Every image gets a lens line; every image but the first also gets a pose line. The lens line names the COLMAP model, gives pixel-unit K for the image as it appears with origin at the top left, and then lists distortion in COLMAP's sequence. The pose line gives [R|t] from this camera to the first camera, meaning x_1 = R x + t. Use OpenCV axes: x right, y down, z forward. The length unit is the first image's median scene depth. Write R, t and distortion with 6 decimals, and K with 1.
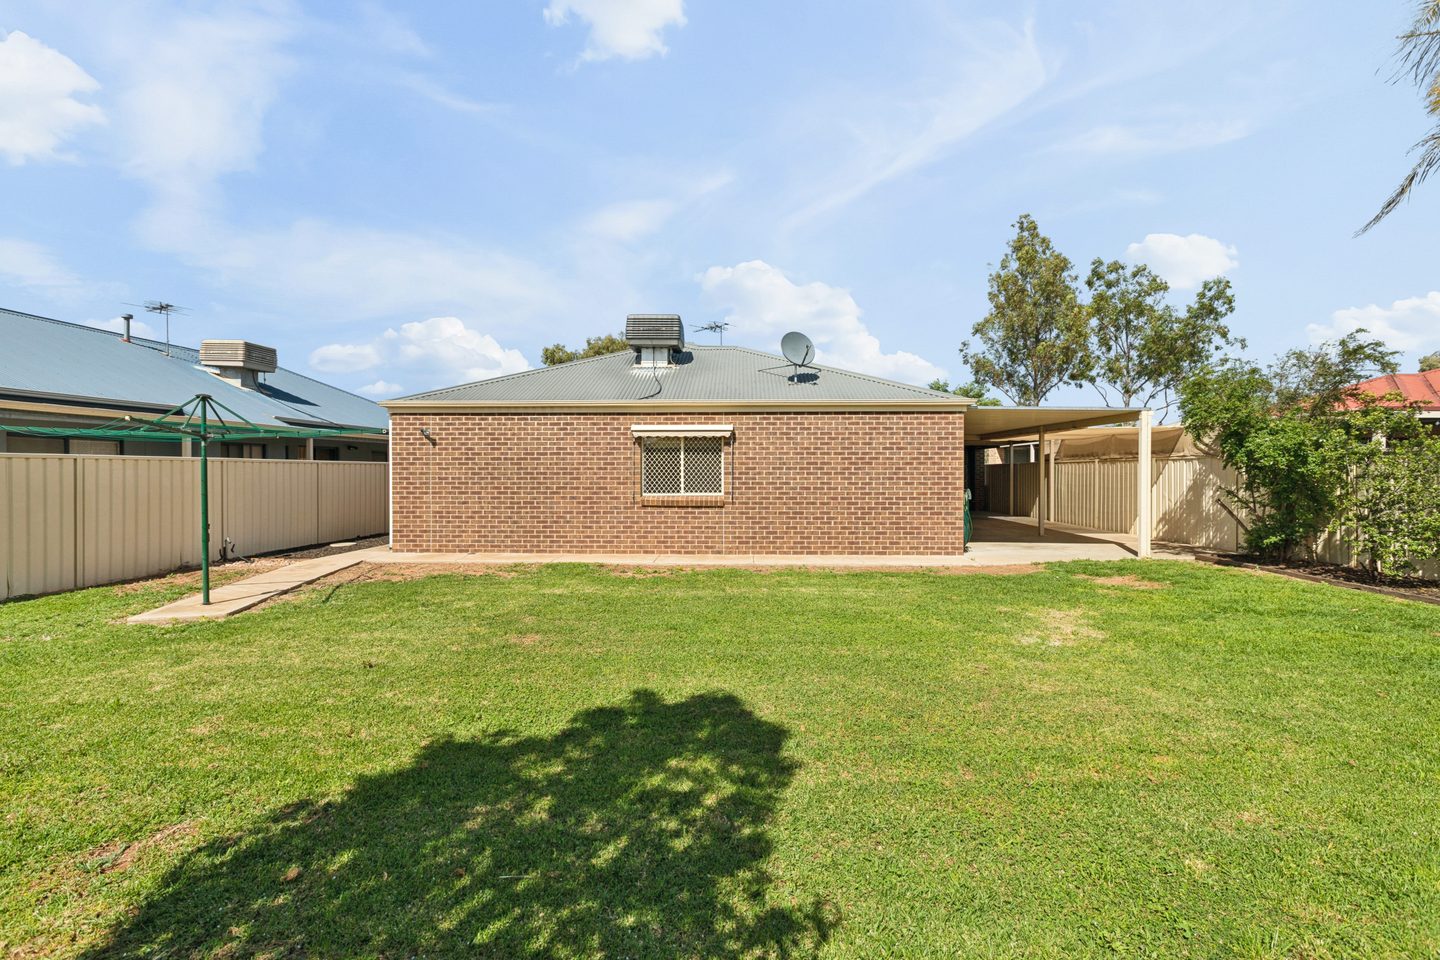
lens RADIAL K [[651.7, 0, 724.8], [0, 651.7, 477.2], [0, 0, 1]] dist [0.000560, -0.000092]
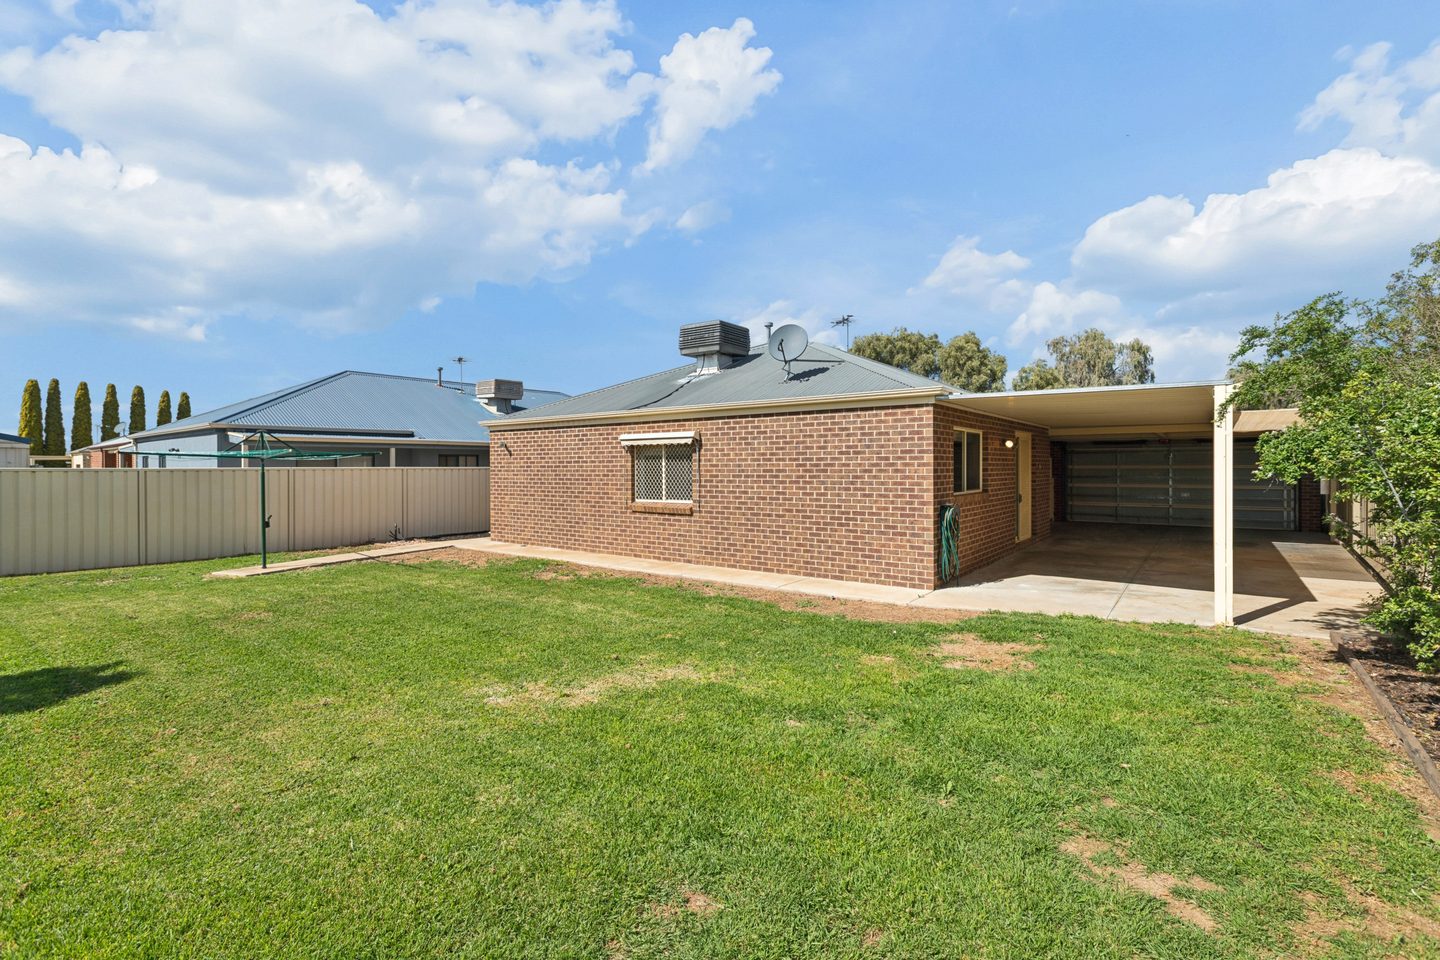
lens RADIAL K [[651.7, 0, 730.8], [0, 651.7, 467.3], [0, 0, 1]] dist [0.000560, -0.000092]
pose [[0.822429, -0.003310, -0.568858, 0.603786], [-0.002142, 0.999958, -0.008916, -0.017802], [0.568864, 0.008552, 0.822387, 0.229353]]
